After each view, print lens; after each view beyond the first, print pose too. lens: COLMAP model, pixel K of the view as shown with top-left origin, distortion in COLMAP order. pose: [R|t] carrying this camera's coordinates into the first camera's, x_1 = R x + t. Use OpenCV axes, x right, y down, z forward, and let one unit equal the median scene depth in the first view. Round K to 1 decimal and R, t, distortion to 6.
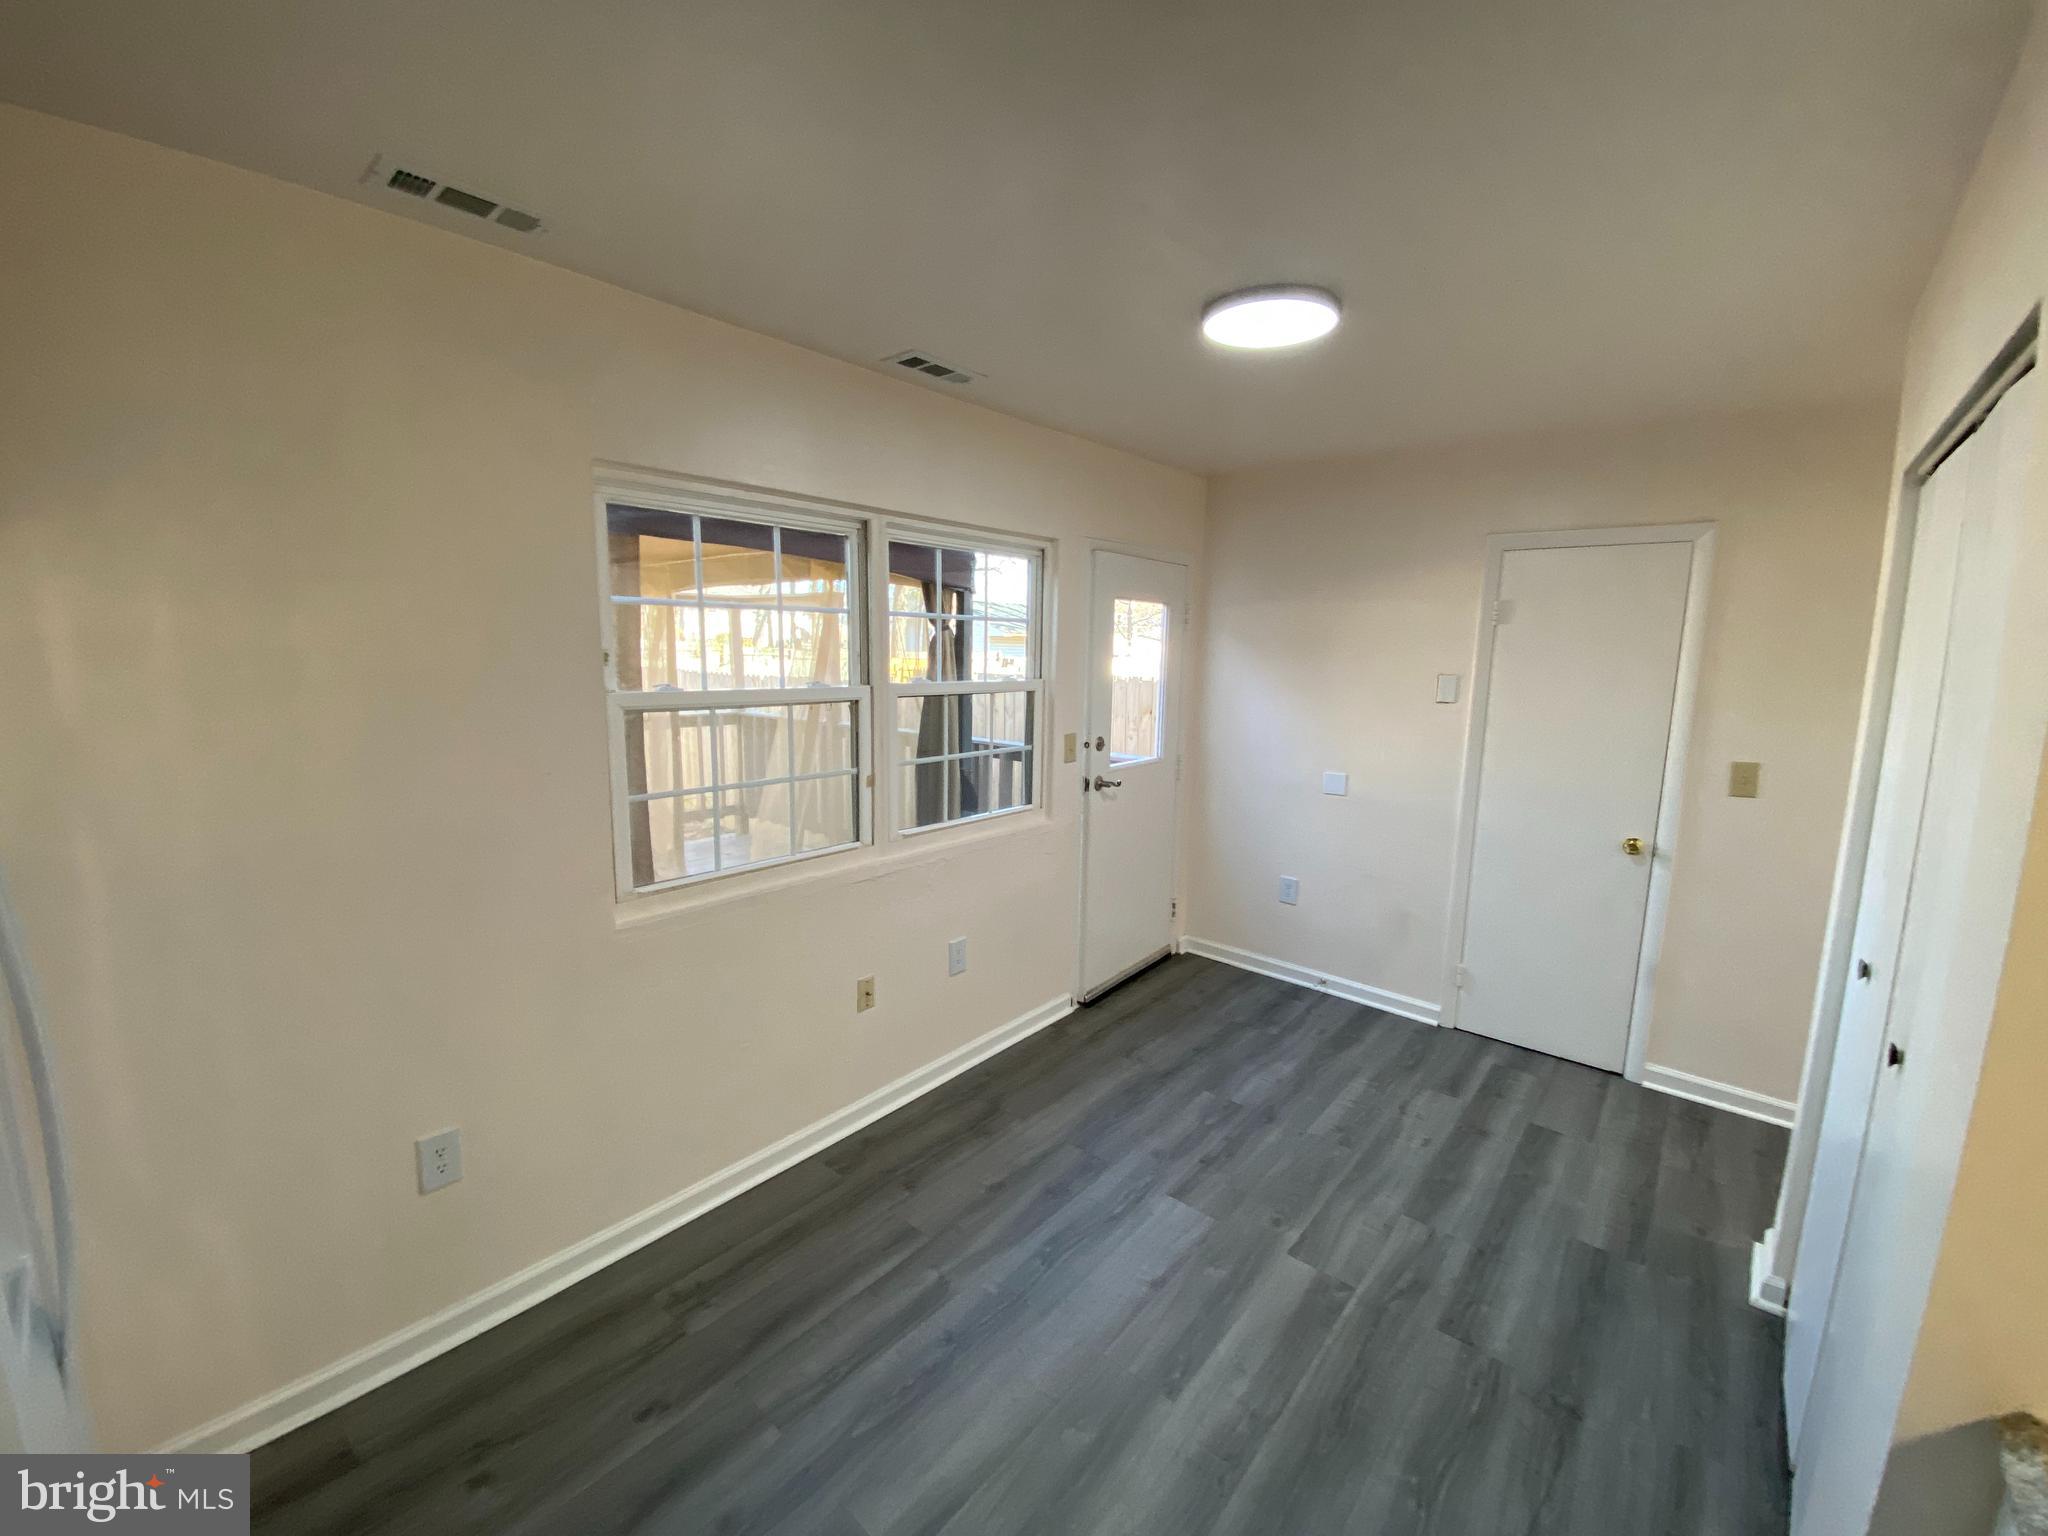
lens RADIAL K [[836.7, 0, 1020.5], [0, 836.7, 766.3], [0, 0, 1]] dist [0.017574, -0.017098]
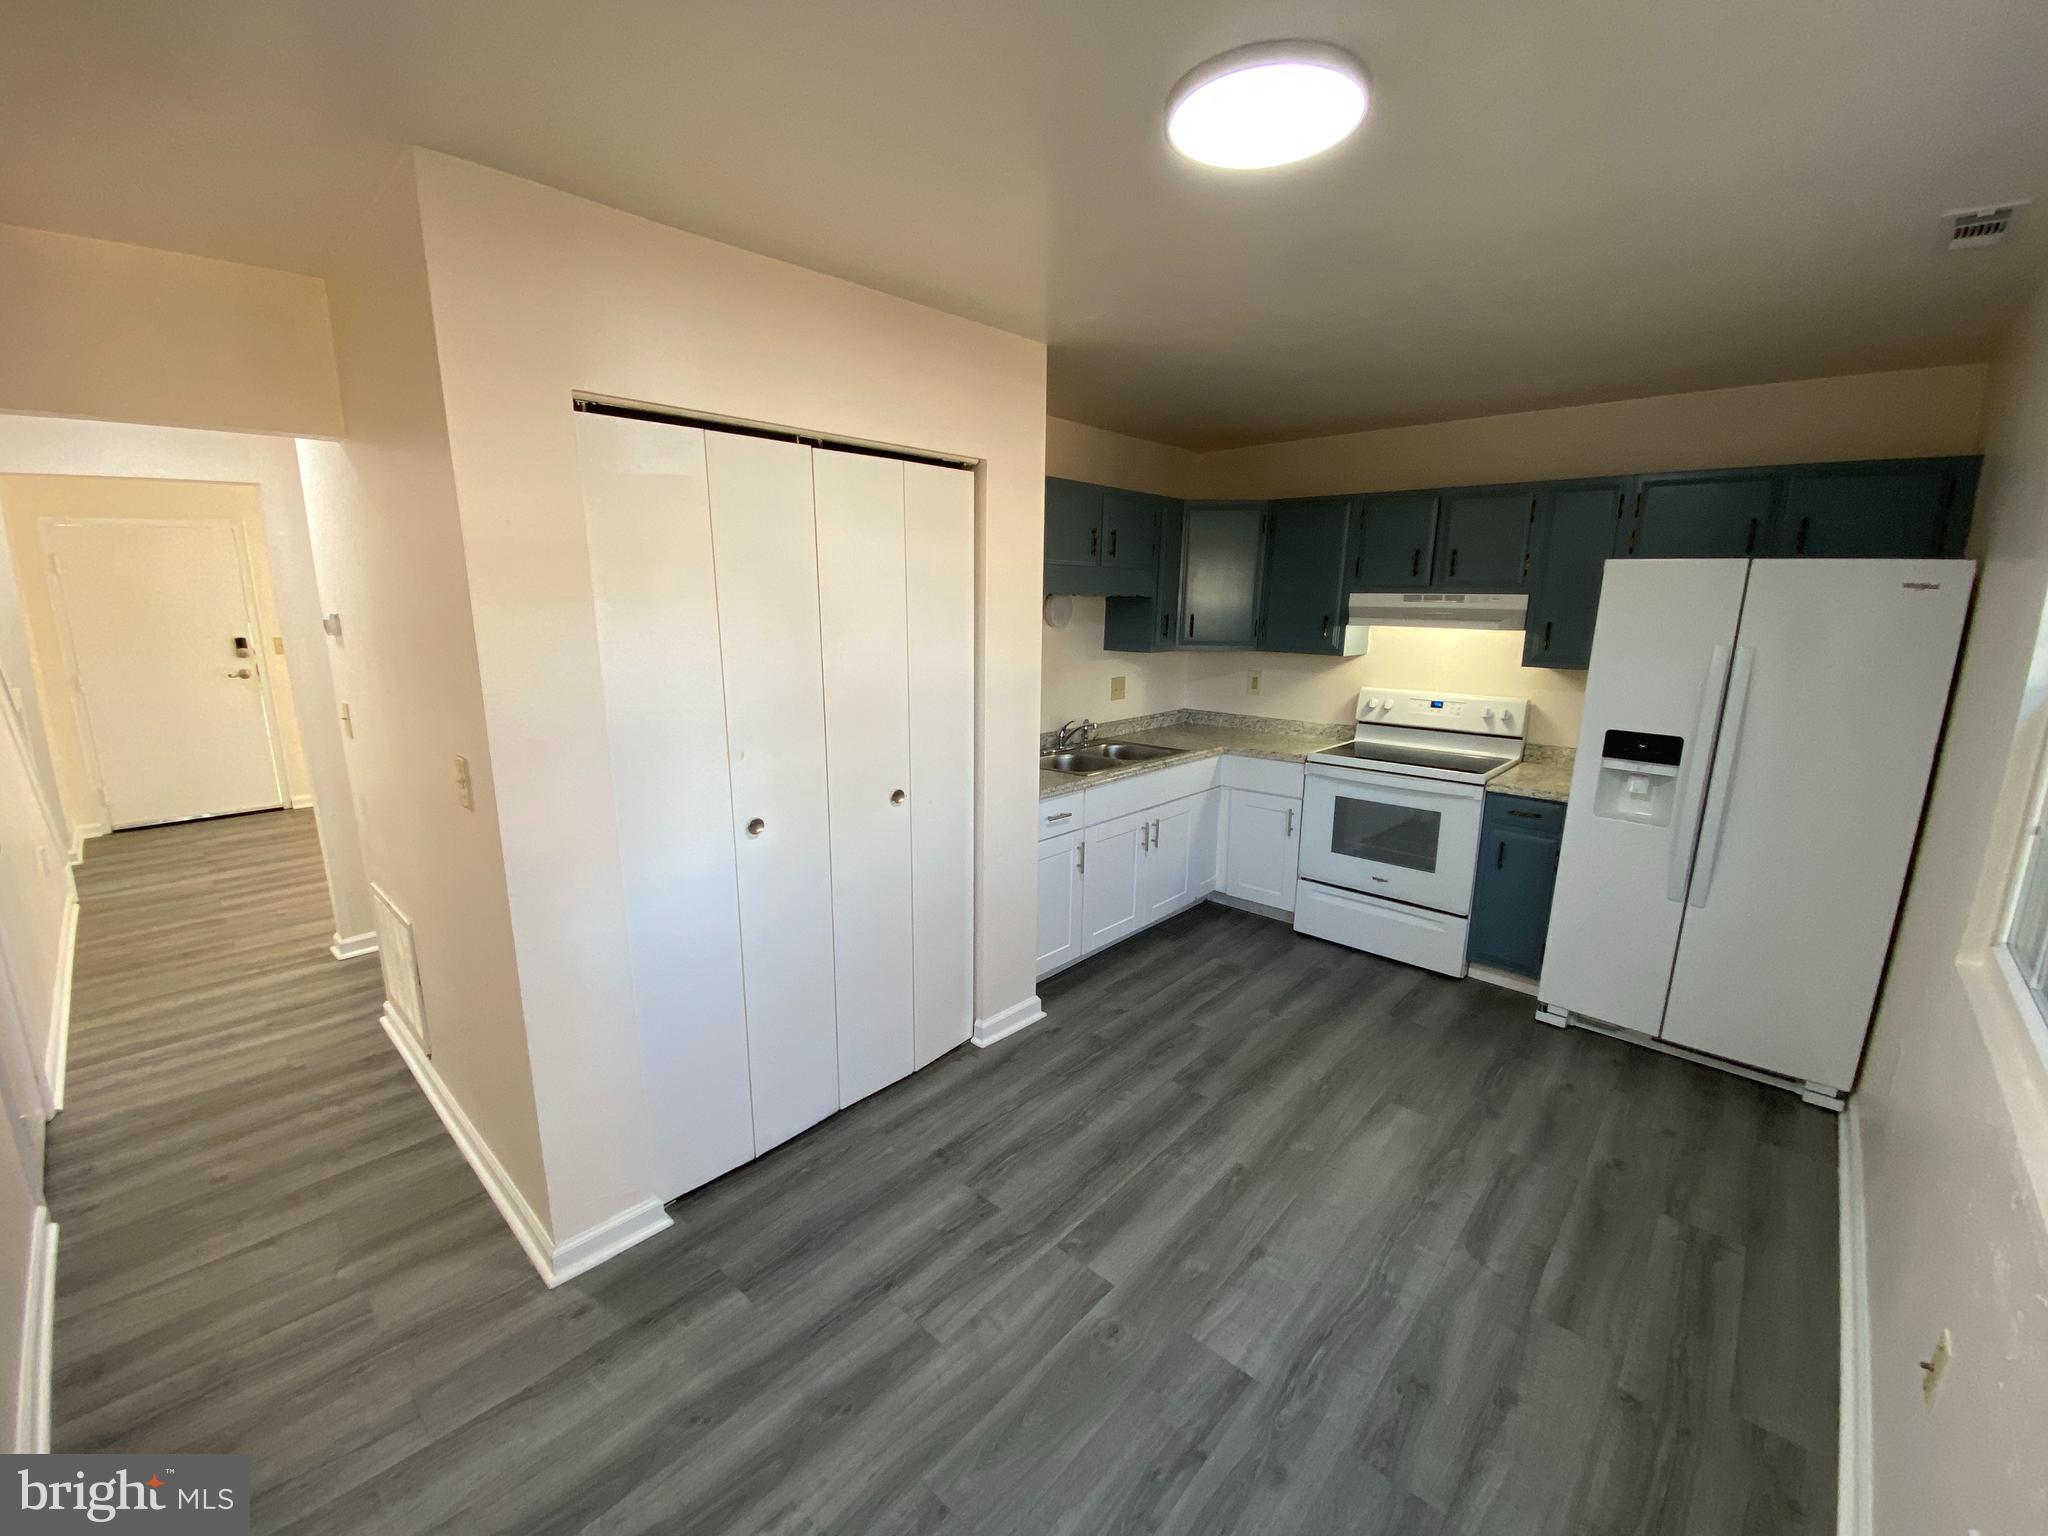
lens RADIAL K [[836.7, 0, 1015.1], [0, 836.7, 767.6], [0, 0, 1]] dist [0.017574, -0.017098]
pose [[-0.998326, -0.042480, 0.039248, 0.427978], [-0.025931, 0.935349, 0.352774, -0.254074], [-0.051697, 0.351165, -0.934885, 1.717461]]
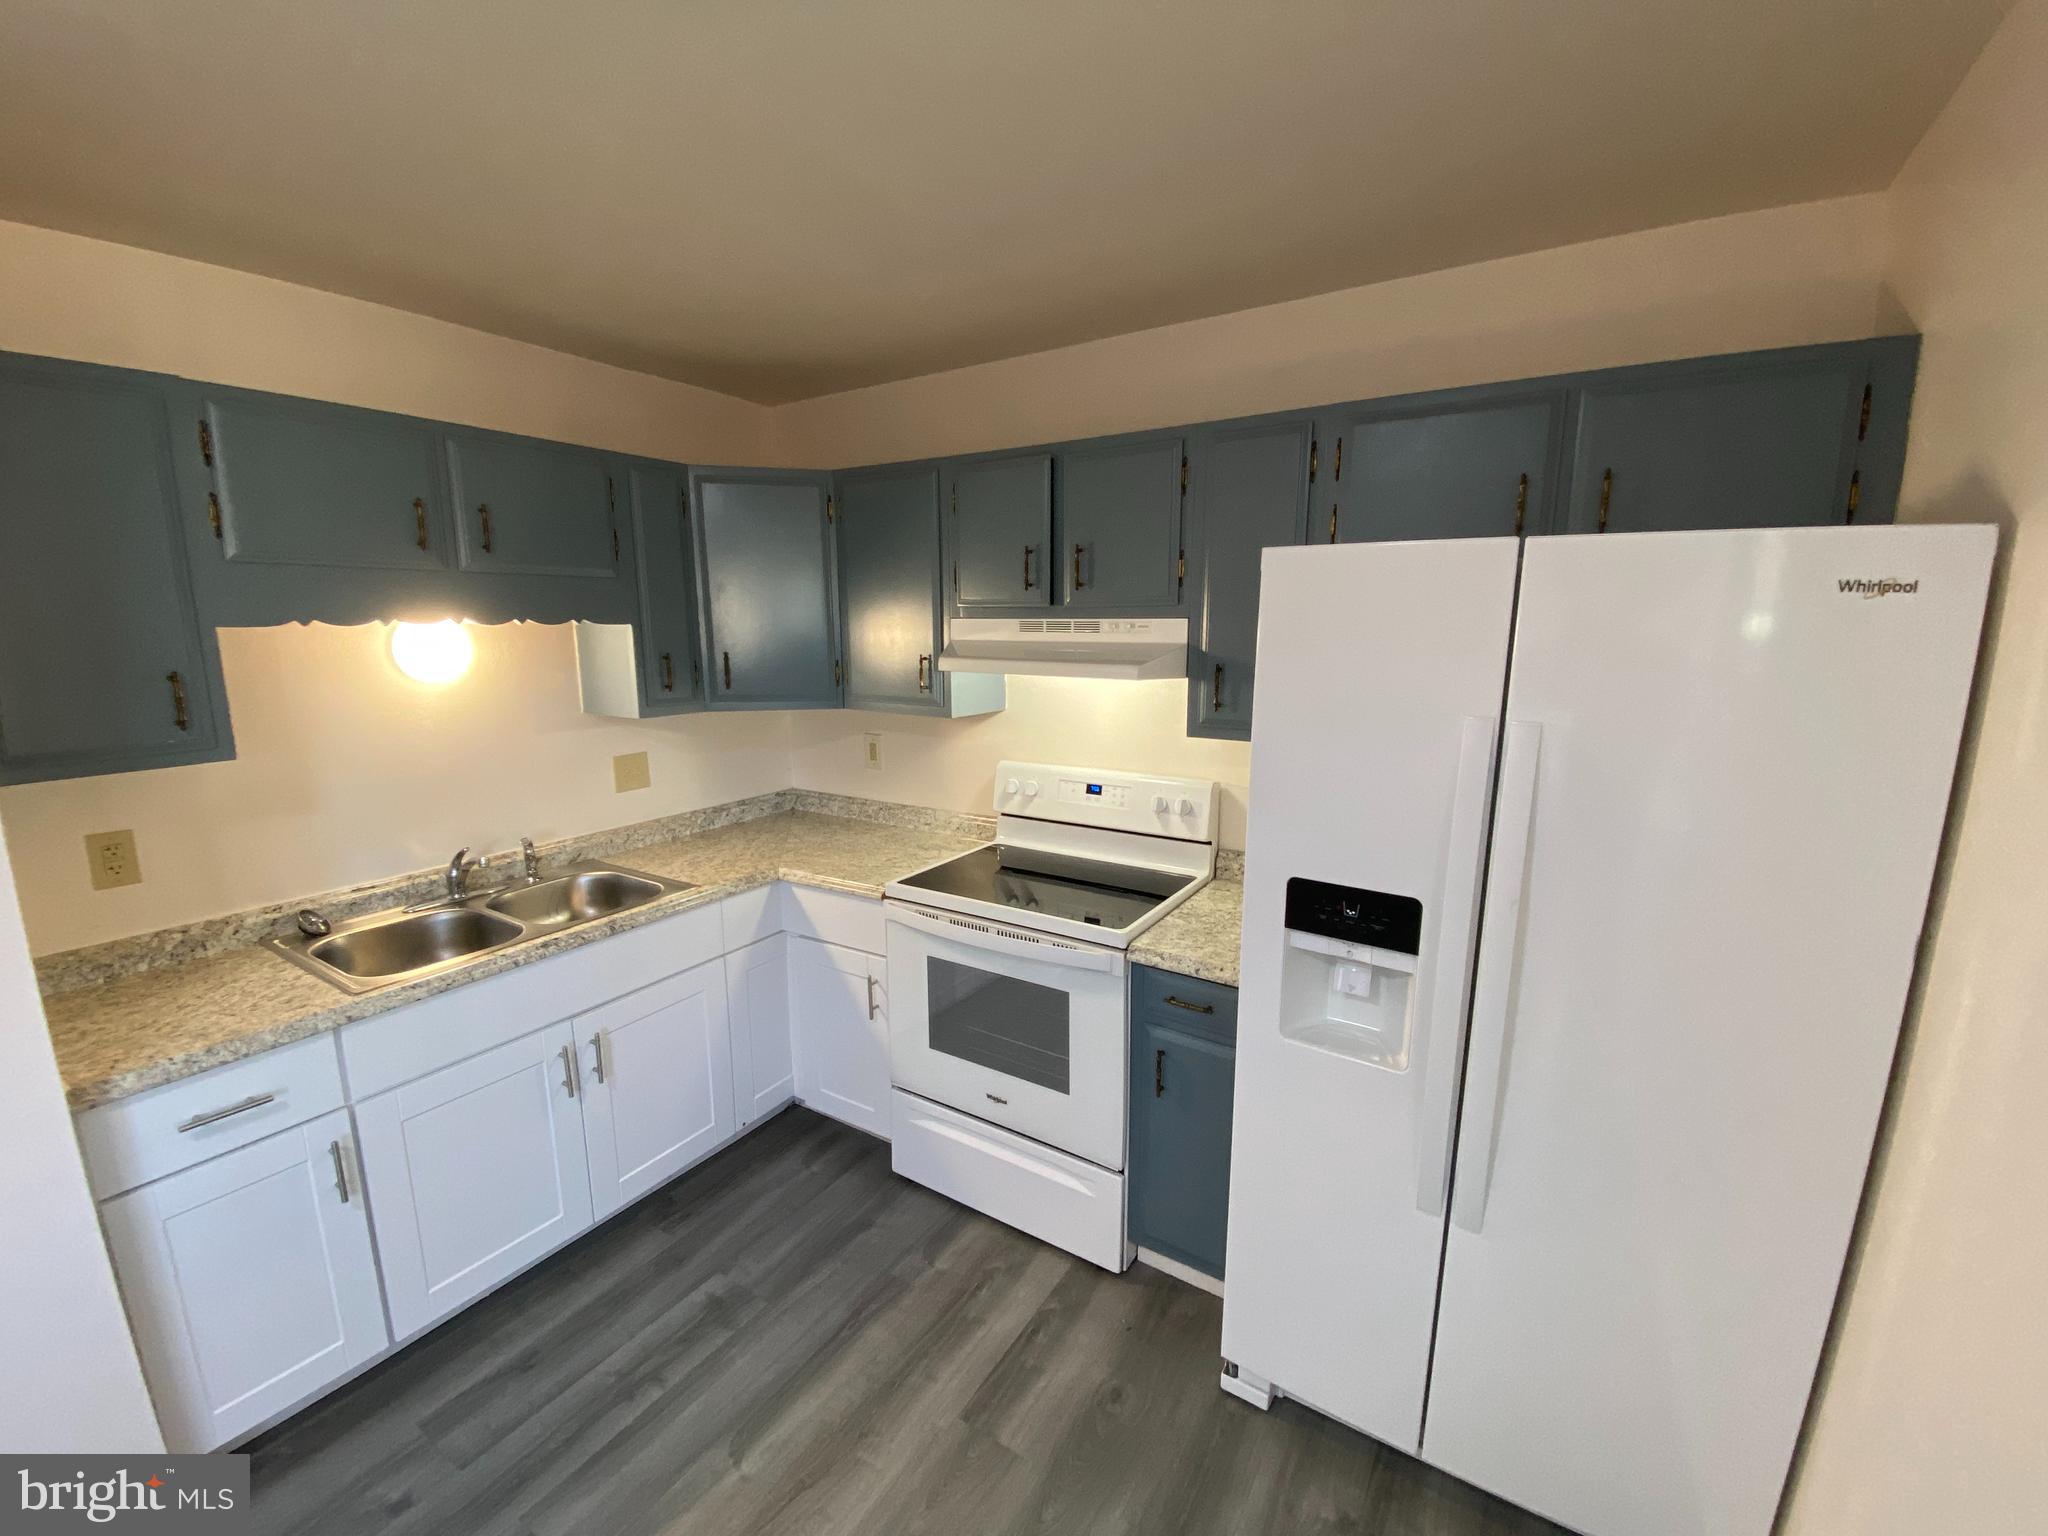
lens RADIAL K [[836.7, 0, 1023.4], [0, 836.7, 771.6], [0, 0, 1]] dist [0.017574, -0.017098]
pose [[-0.987557, 0.003124, -0.157232, -0.131512], [-0.048095, 0.945900, 0.320873, -0.155405], [0.149728, 0.324442, -0.933980, 0.980237]]
